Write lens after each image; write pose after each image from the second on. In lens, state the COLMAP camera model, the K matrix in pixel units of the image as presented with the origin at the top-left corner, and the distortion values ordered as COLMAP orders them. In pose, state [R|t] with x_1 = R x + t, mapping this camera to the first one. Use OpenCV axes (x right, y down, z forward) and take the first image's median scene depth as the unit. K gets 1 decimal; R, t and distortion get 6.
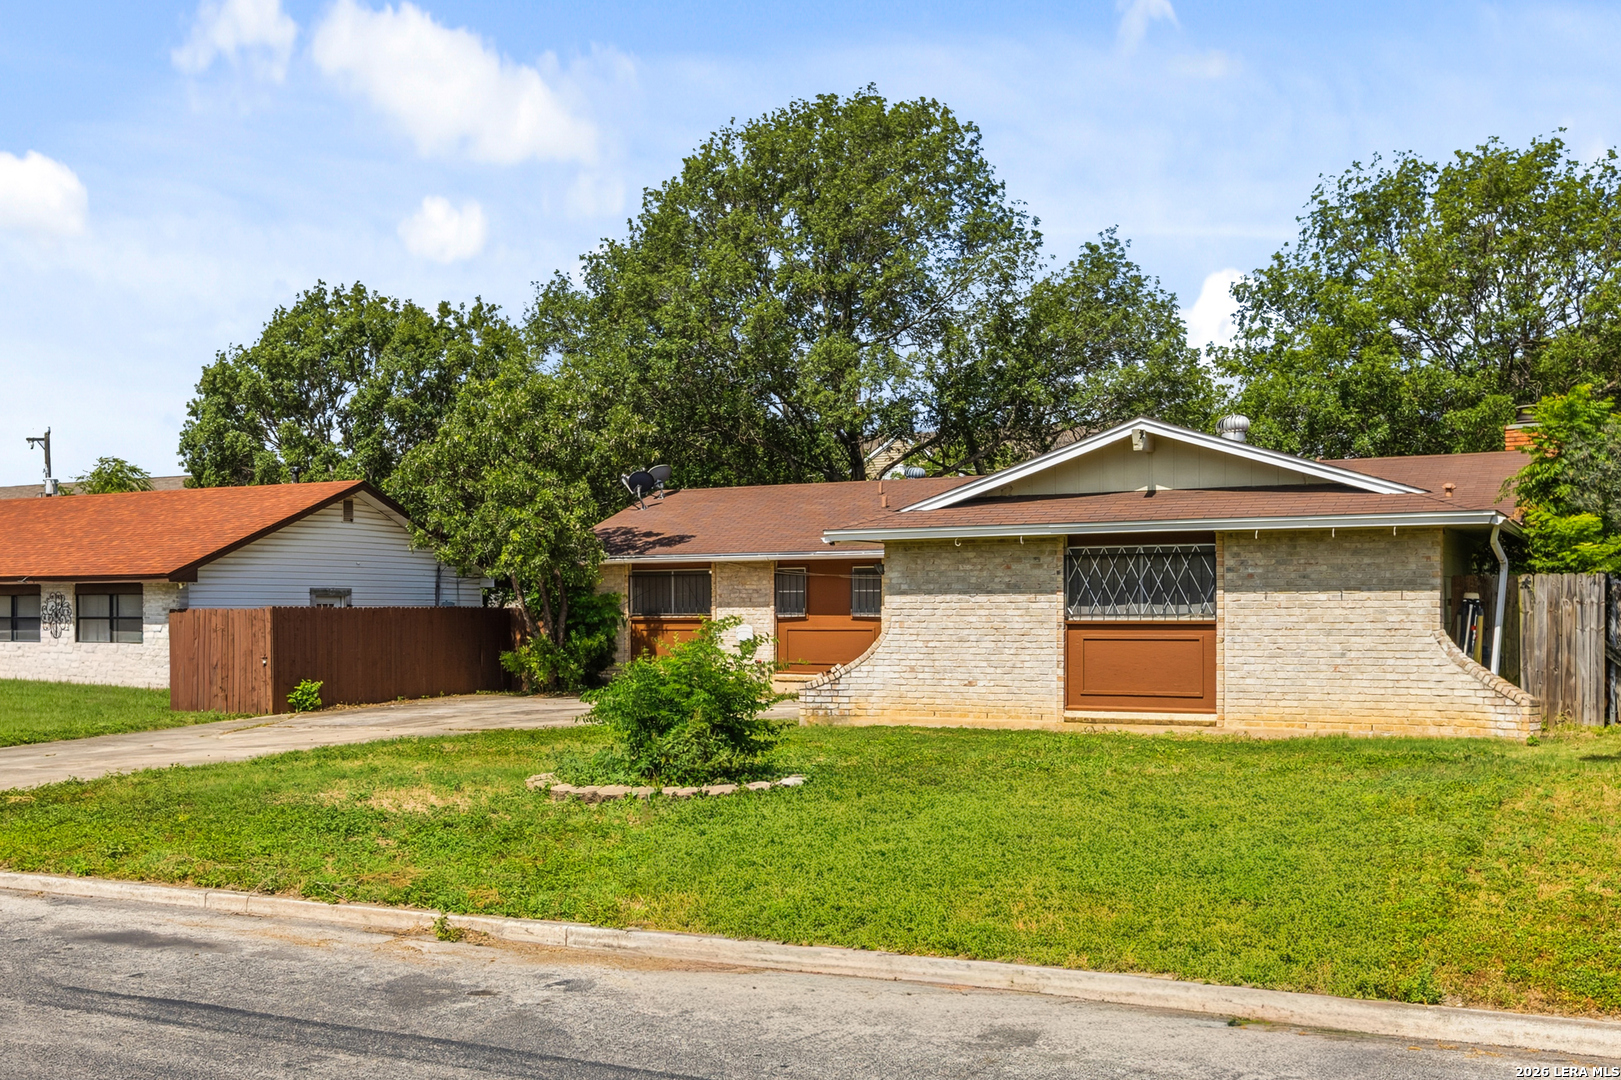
lens RADIAL K [[1626.3, 0, 754.2], [0, 1626.3, 595.0], [0, 0, 1]] dist [-0.008432, 0.000000]
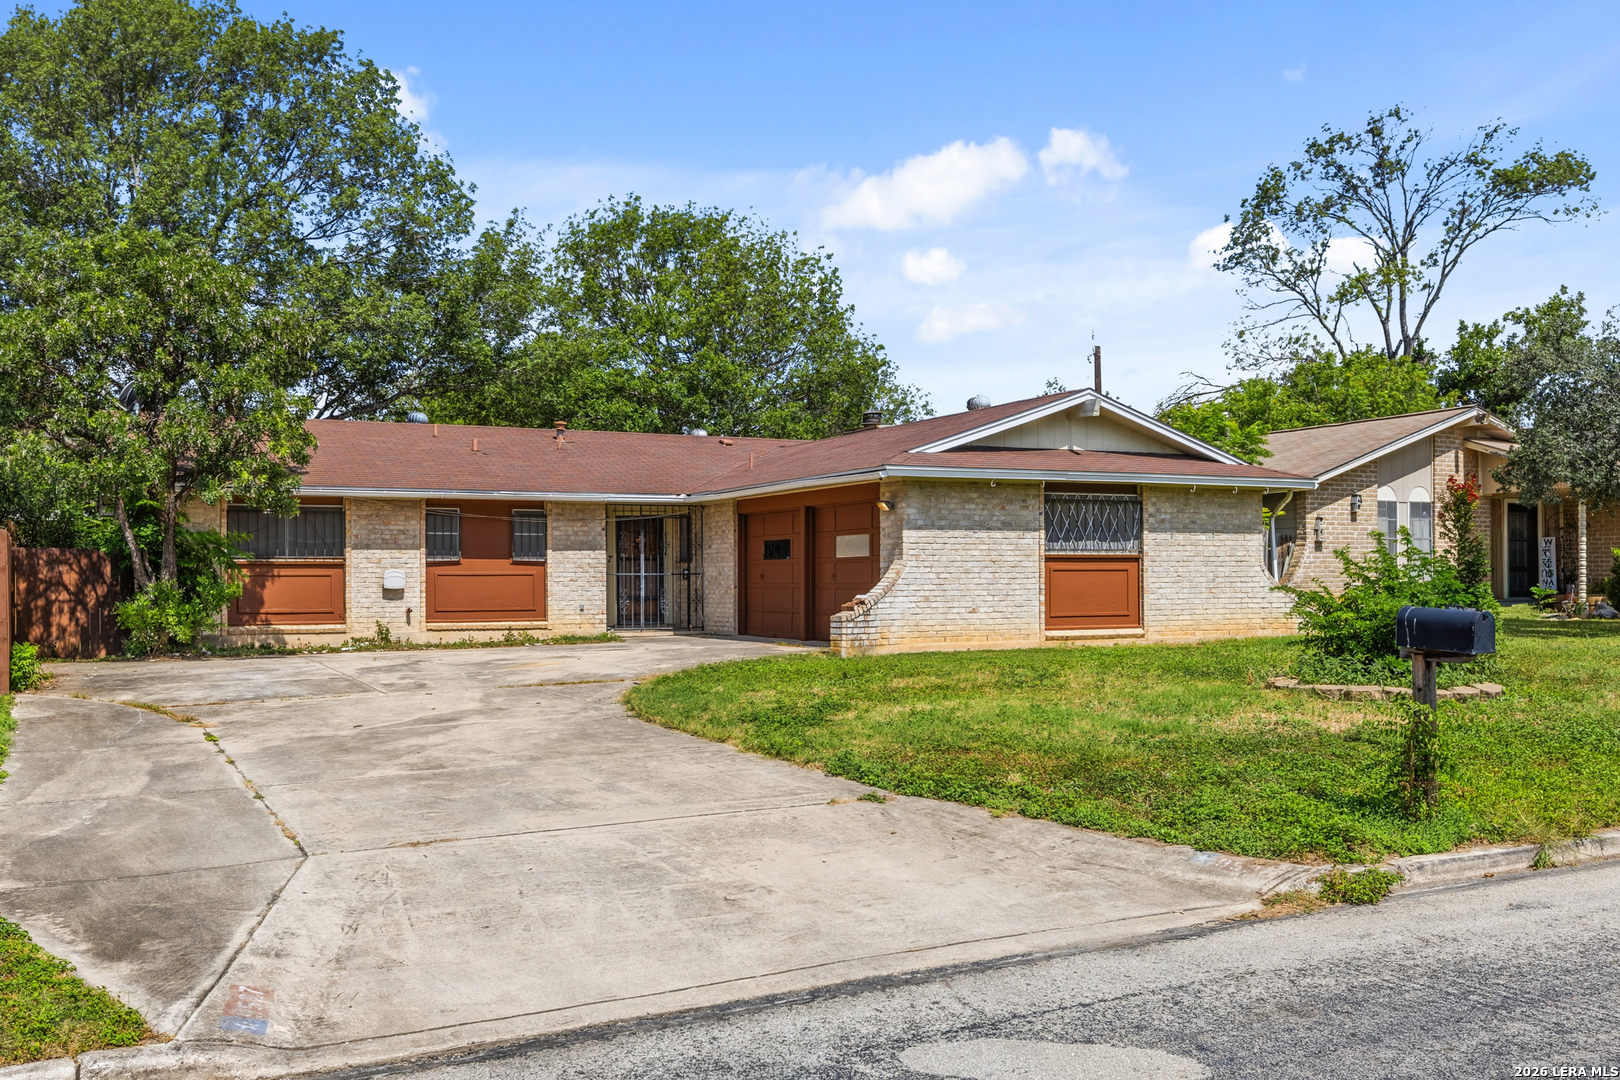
lens RADIAL K [[1361.6, 0, 807.2], [0, 1361.6, 559.4], [0, 0, 1]] dist [0.033668, 0.032190]
pose [[0.598212, 0.011173, 0.801260, -0.704172], [-0.002875, 0.999926, -0.011797, 0.031514], [-0.801333, 0.004753, 0.598200, 0.546723]]
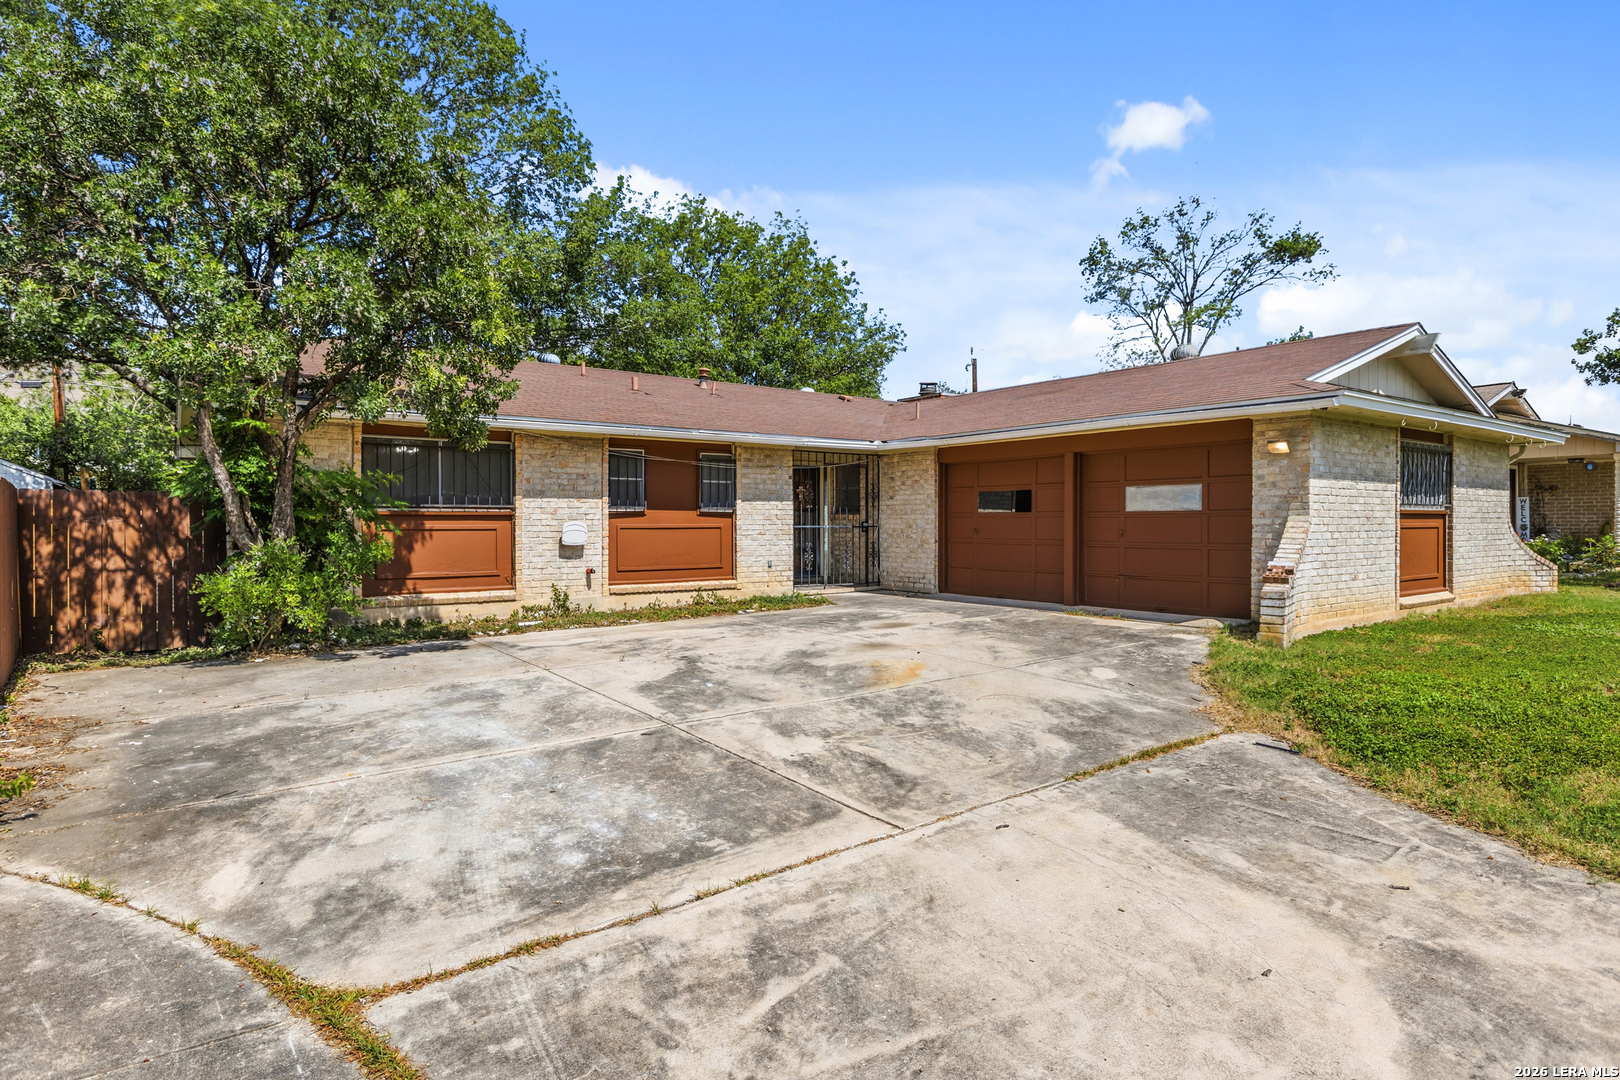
lens RADIAL K [[831.6, 0, 830.8], [0, 831.6, 516.0], [0, 0, 1]] dist [0.004964, -0.001471]
pose [[0.443254, 0.004640, 0.896384, -0.432650], [-0.007185, 0.999973, -0.001623, 0.023109], [-0.896367, -0.005721, 0.443275, 1.088263]]
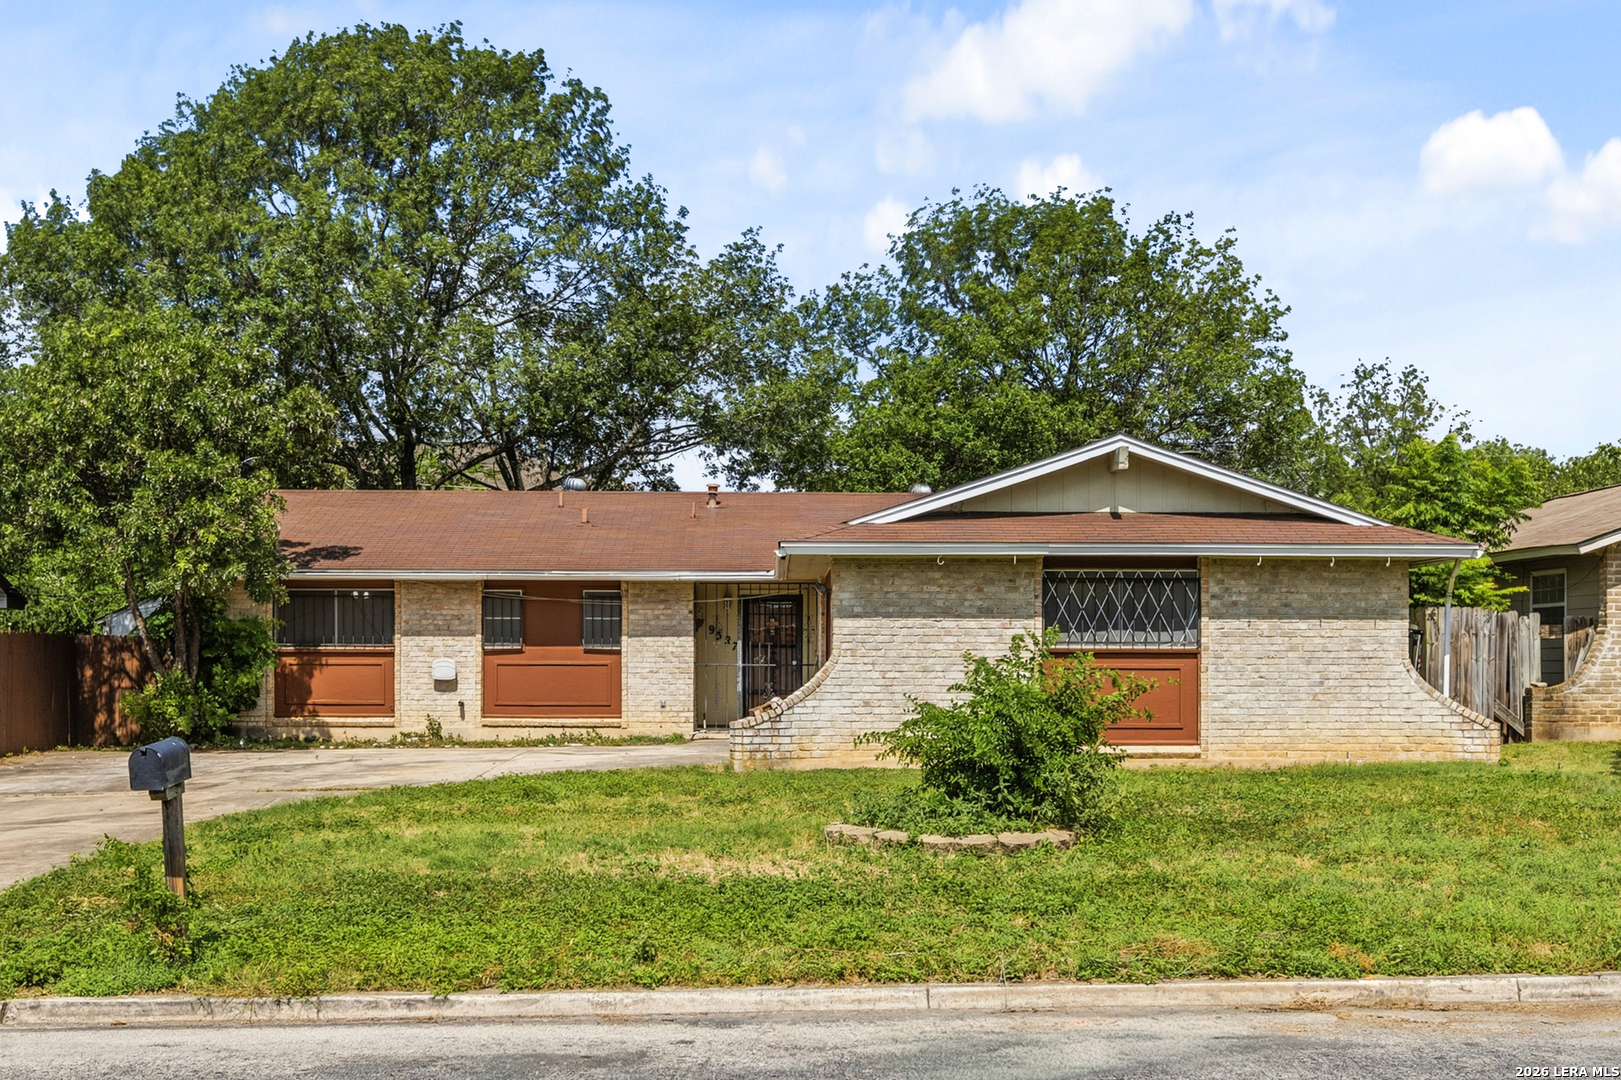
lens RADIAL K [[1796.4, 0, 880.0], [0, 1796.4, 622.3], [0, 0, 1]] dist [-0.010549, 0.000000]
pose [[0.862891, 0.015425, 0.505155, -0.404813], [-0.009805, 0.999857, -0.013783, 0.015802], [-0.505296, 0.006940, 0.862918, 0.165644]]
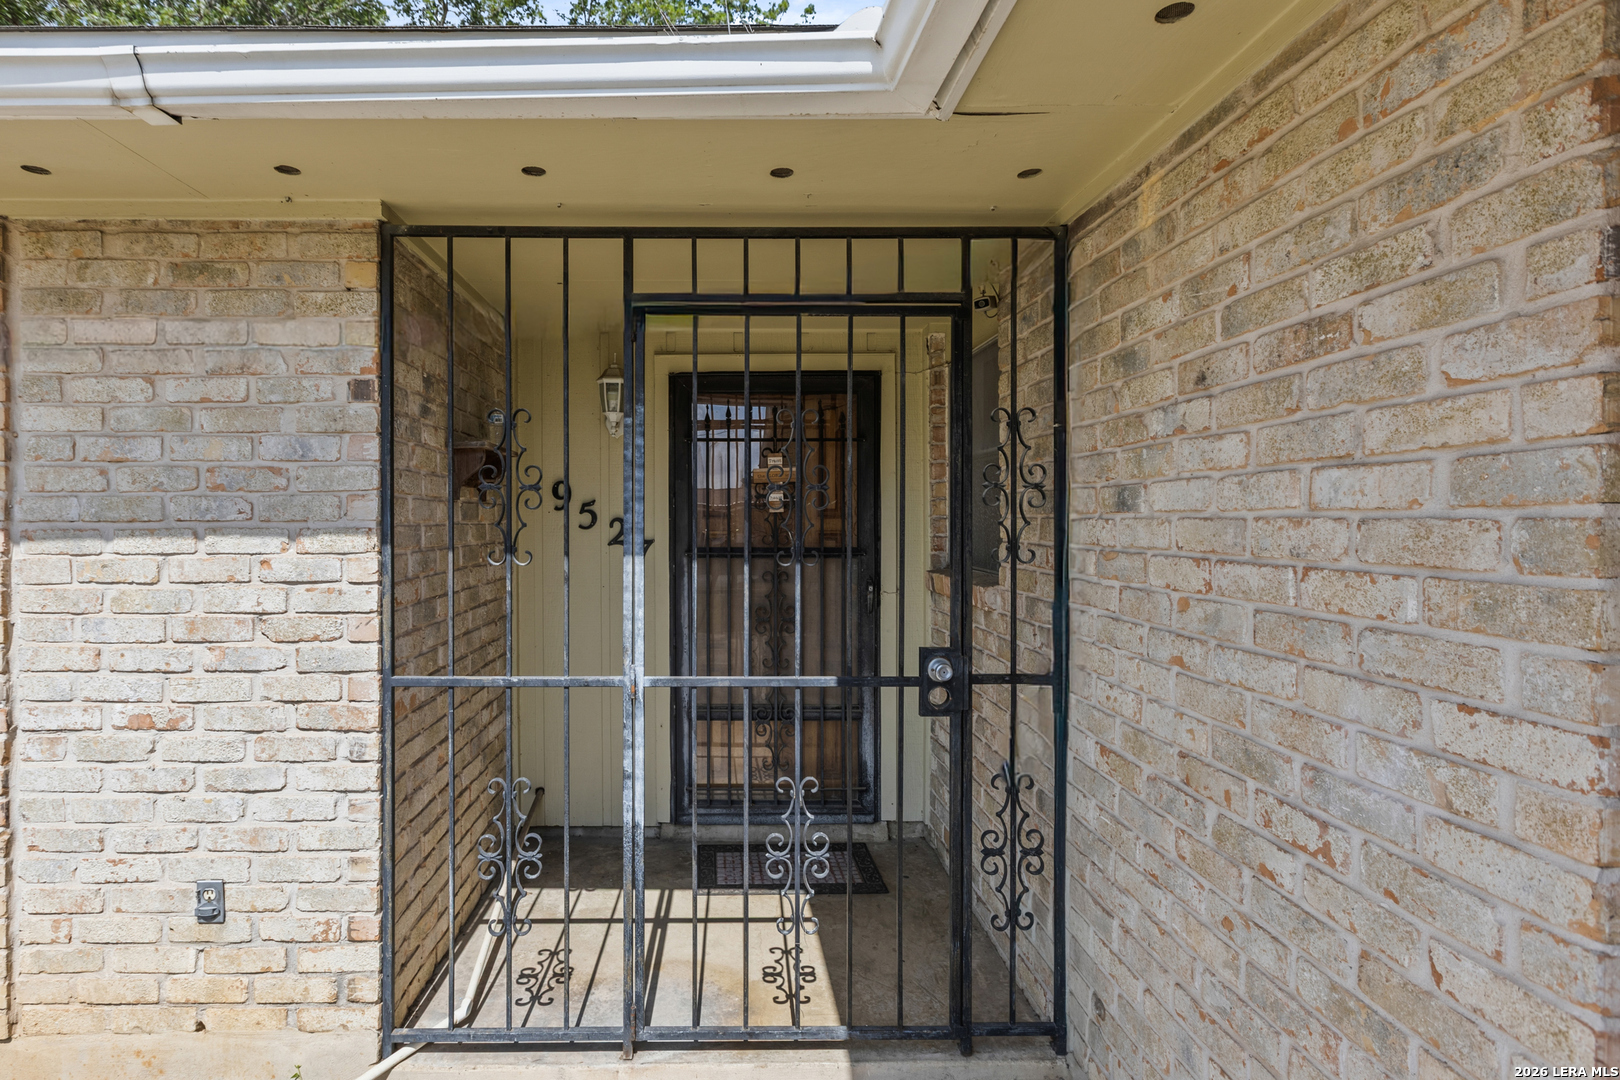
lens RADIAL K [[730.0, 0, 808.2], [0, 730.0, 541.0], [0, 0, 1]] dist [-0.000430, -0.000037]
pose [[0.894574, 0.000021, 0.446920, 0.171964], [-0.006562, 0.999893, 0.013088, 0.009518], [-0.446872, -0.014640, 0.894478, 1.301975]]
